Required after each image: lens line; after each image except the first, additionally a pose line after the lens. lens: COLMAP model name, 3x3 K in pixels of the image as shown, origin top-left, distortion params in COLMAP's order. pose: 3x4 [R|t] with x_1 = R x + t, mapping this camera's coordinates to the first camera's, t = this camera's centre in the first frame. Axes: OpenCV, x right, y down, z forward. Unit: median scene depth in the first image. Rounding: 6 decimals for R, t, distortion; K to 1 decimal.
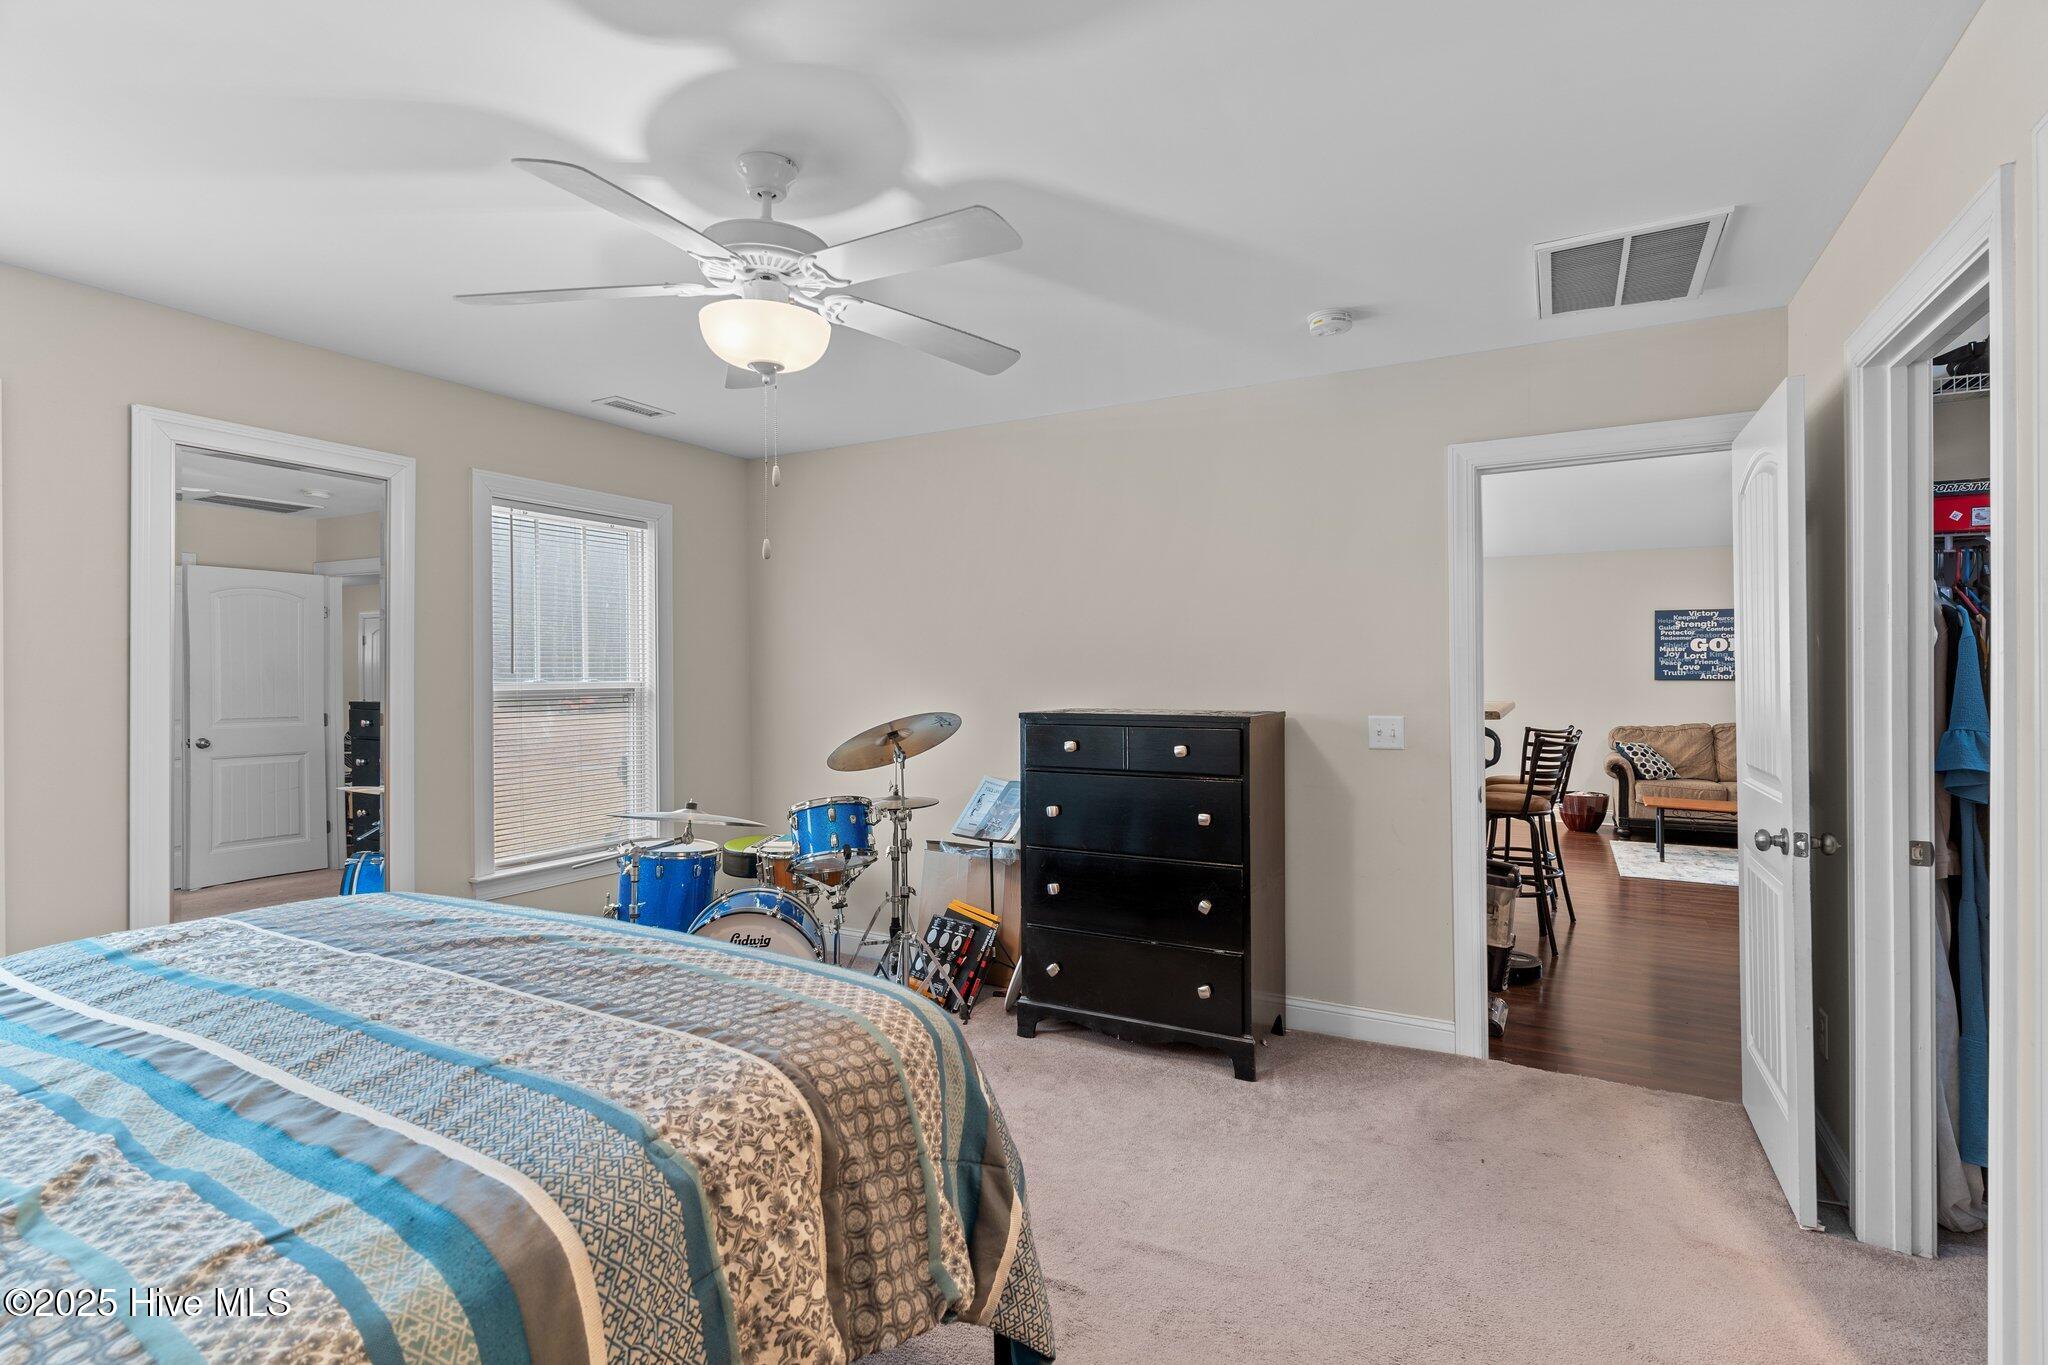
lens RADIAL K [[981.9, 0, 1012.4], [0, 981.9, 668.6], [0, 0, 1]] dist [0.000654, -0.000181]
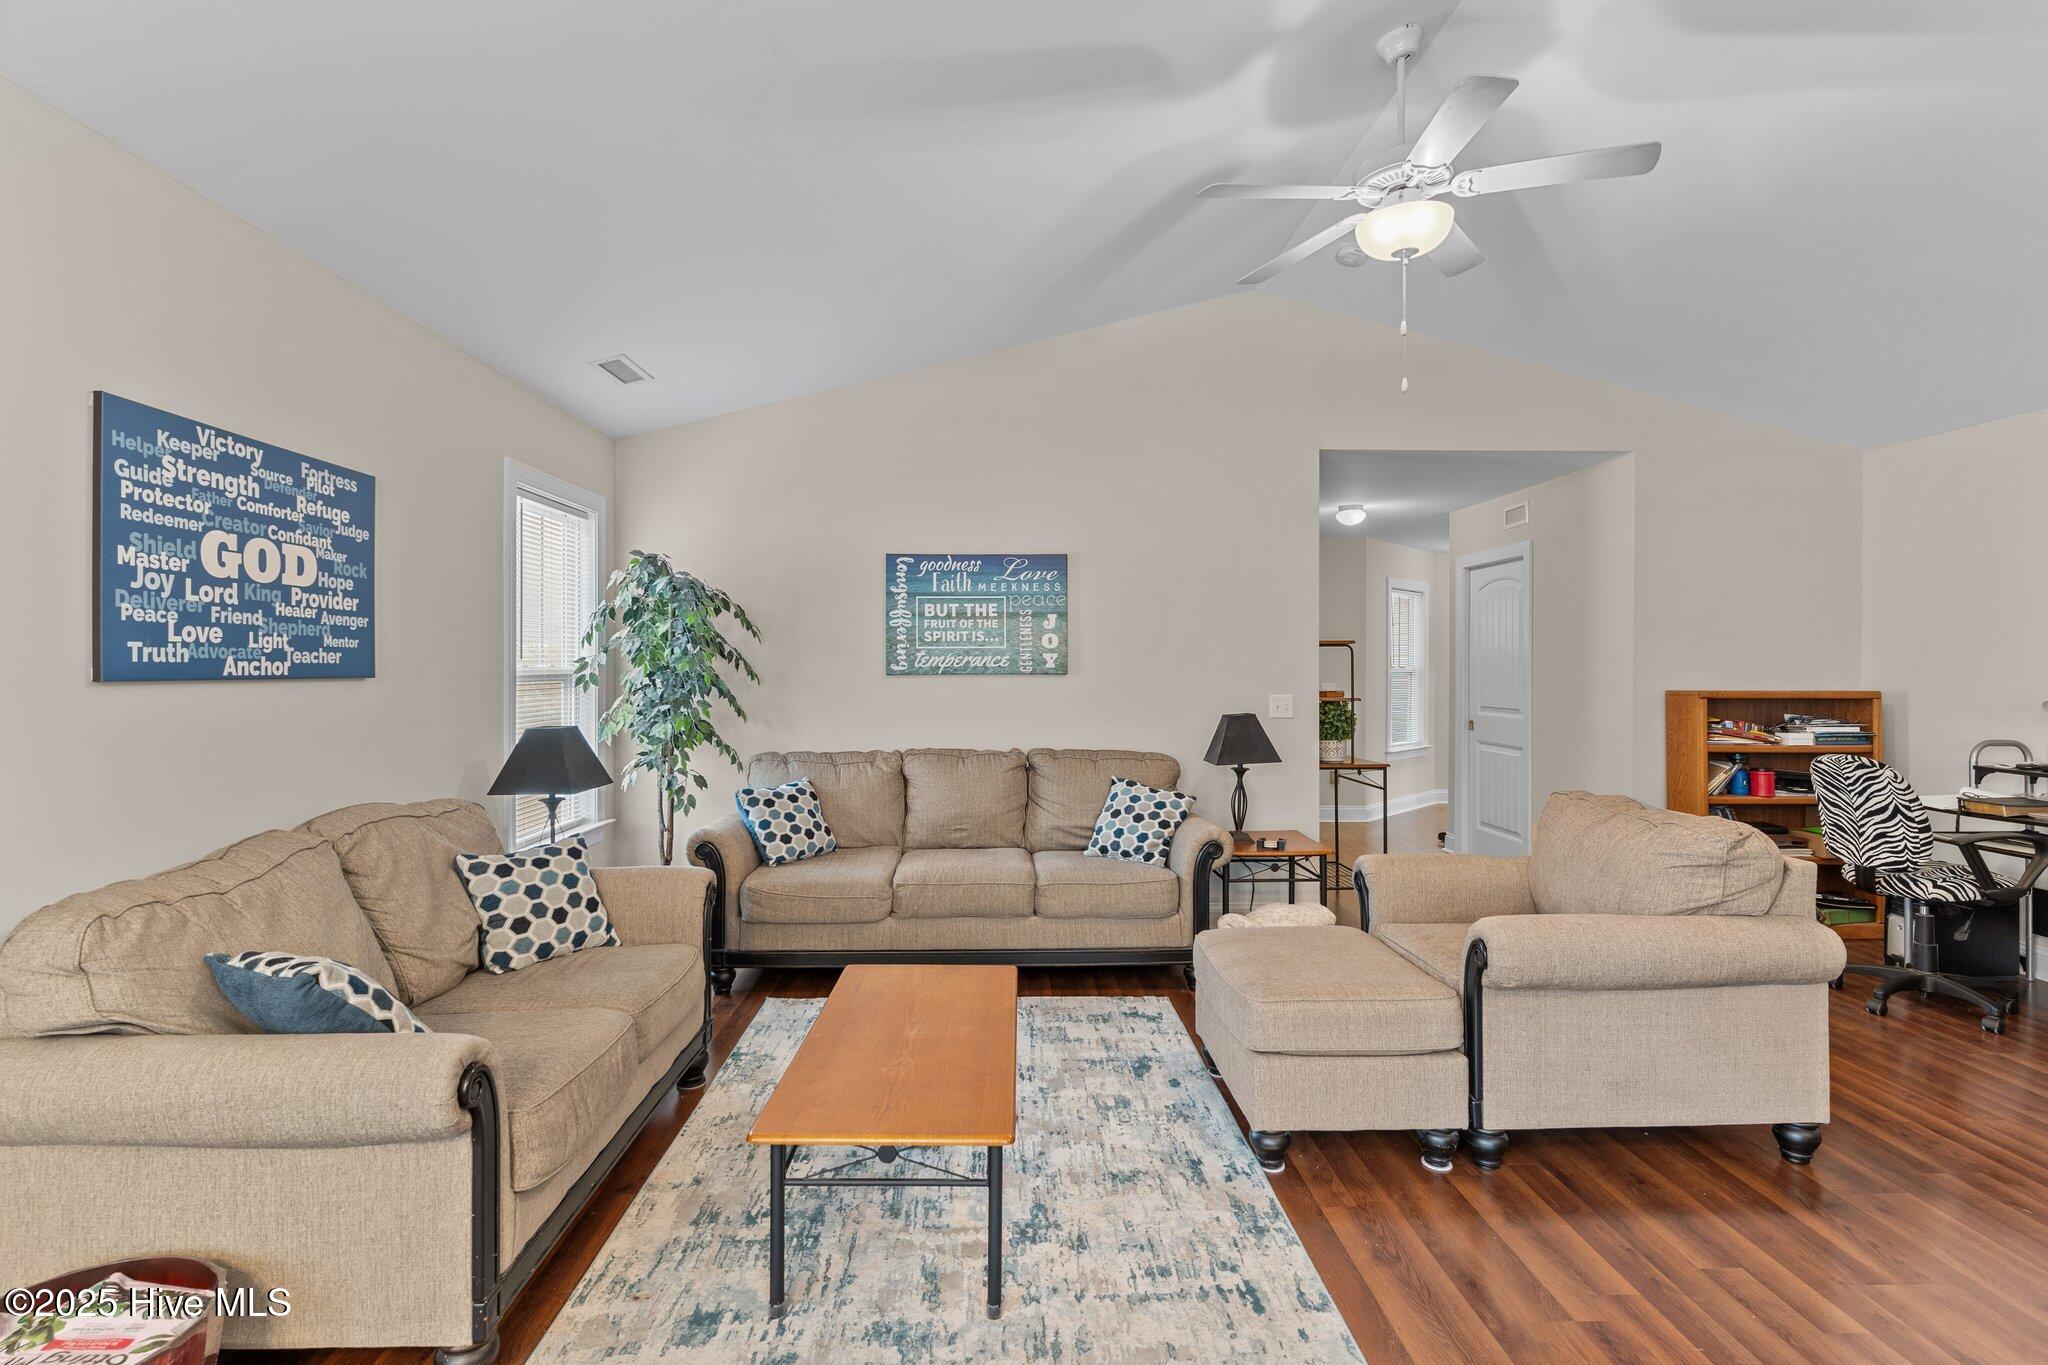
lens RADIAL K [[981.9, 0, 1022.0], [0, 981.9, 664.0], [0, 0, 1]] dist [0.000654, -0.000181]
pose [[-0.515150, 0.000566, 0.857100, 0.342321], [-0.005936, 0.999973, -0.004229, 0.006961], [-0.857080, -0.007266, -0.515133, 0.950654]]
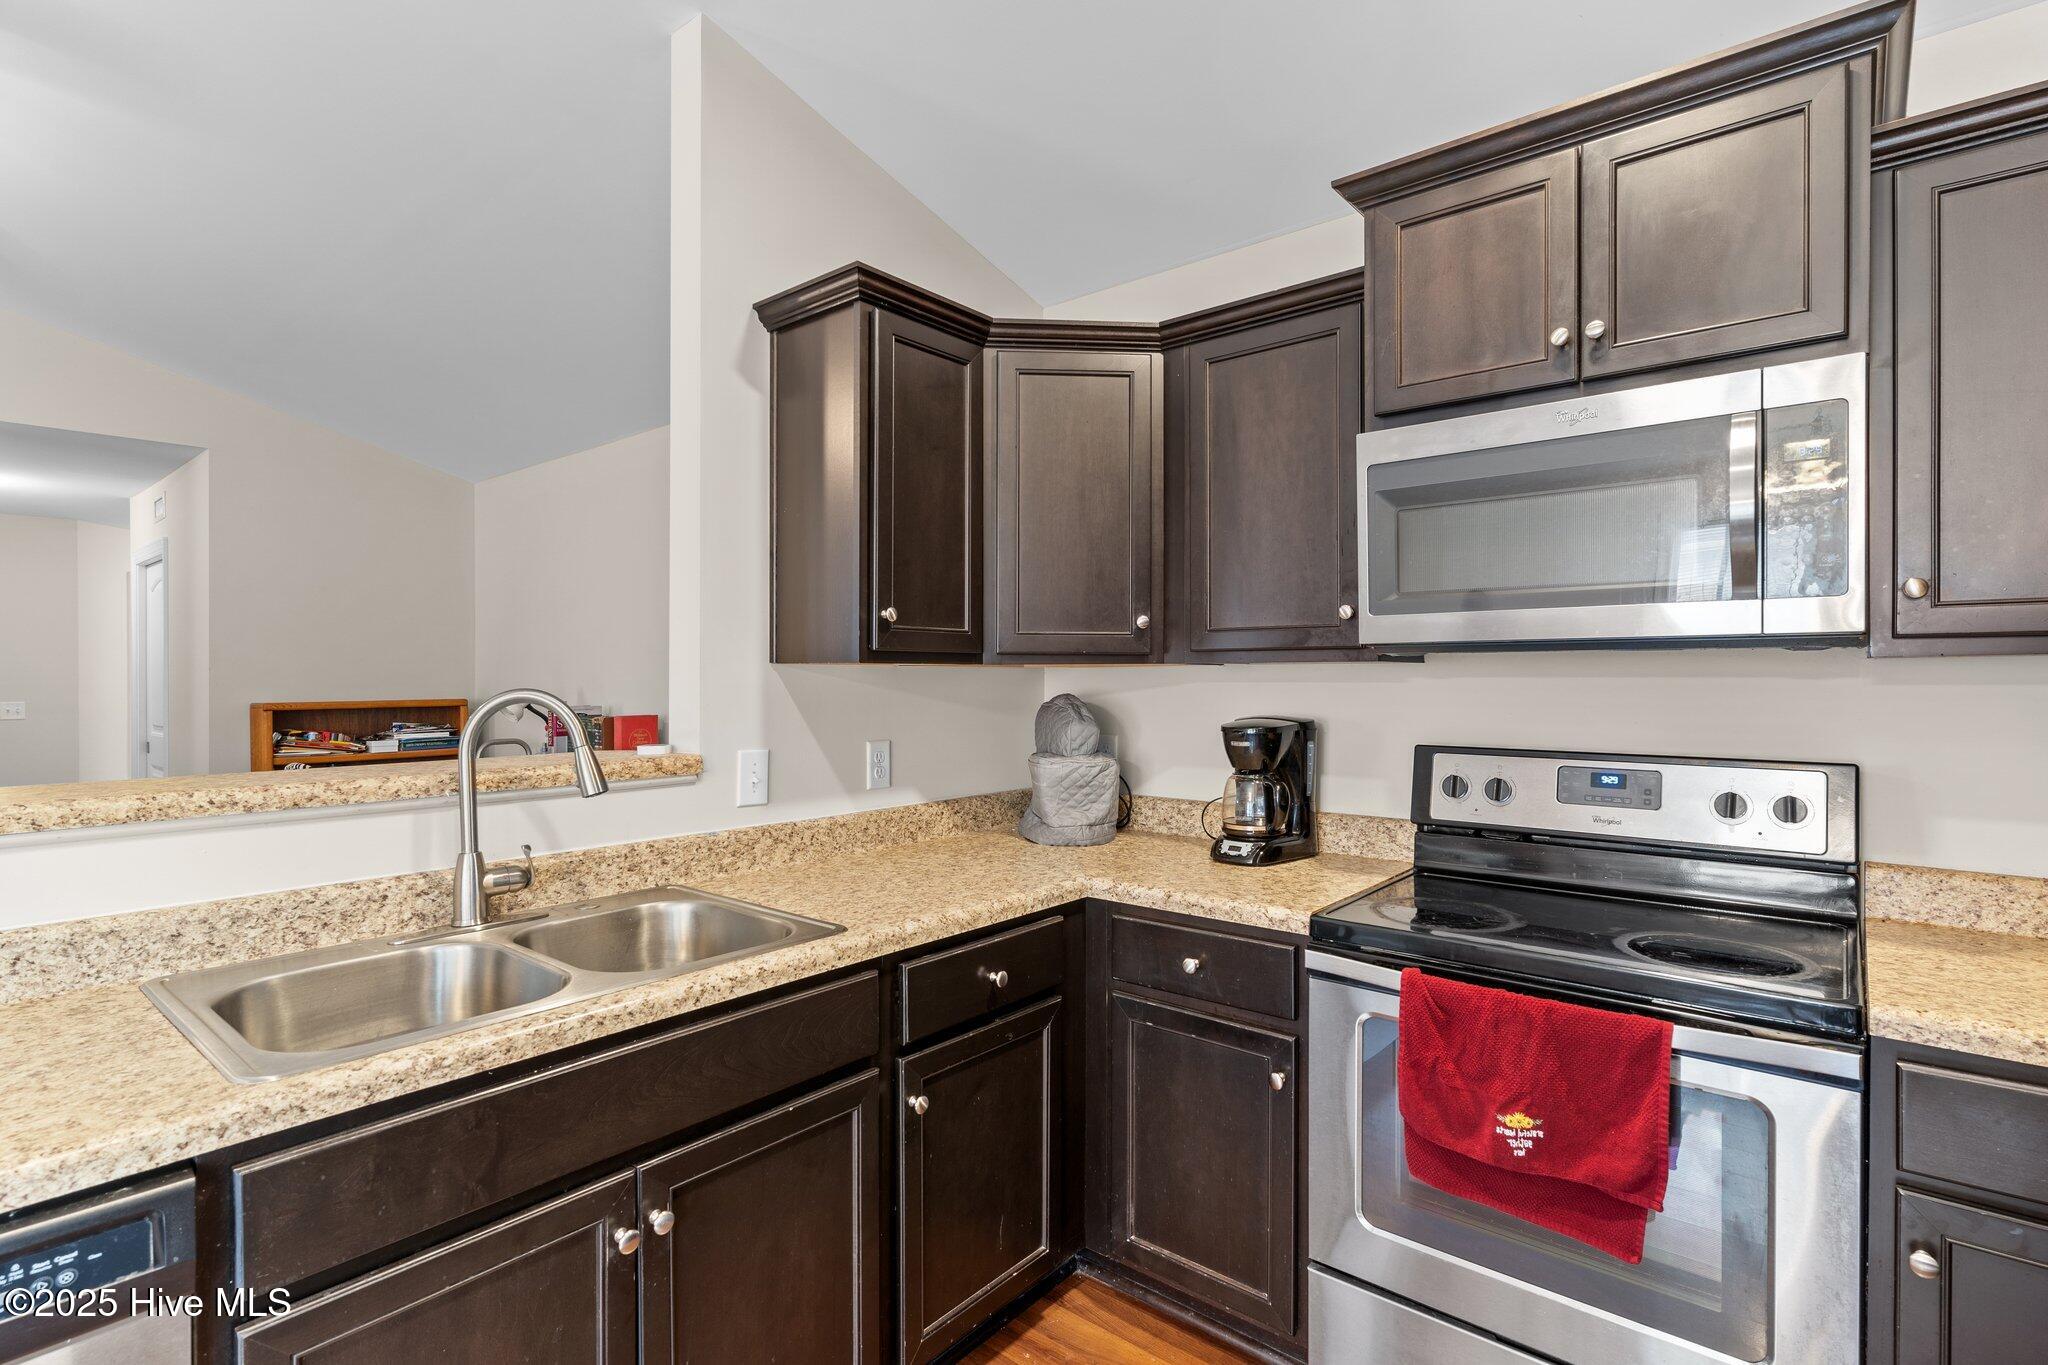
lens RADIAL K [[981.9, 0, 1022.9], [0, 981.9, 679.2], [0, 0, 1]] dist [0.000654, -0.000181]
pose [[-0.981854, 0.004573, 0.189583, 0.100493], [0.004590, 0.999989, -0.000349, 0.006254], [-0.189582, 0.000527, -0.981865, 0.784435]]
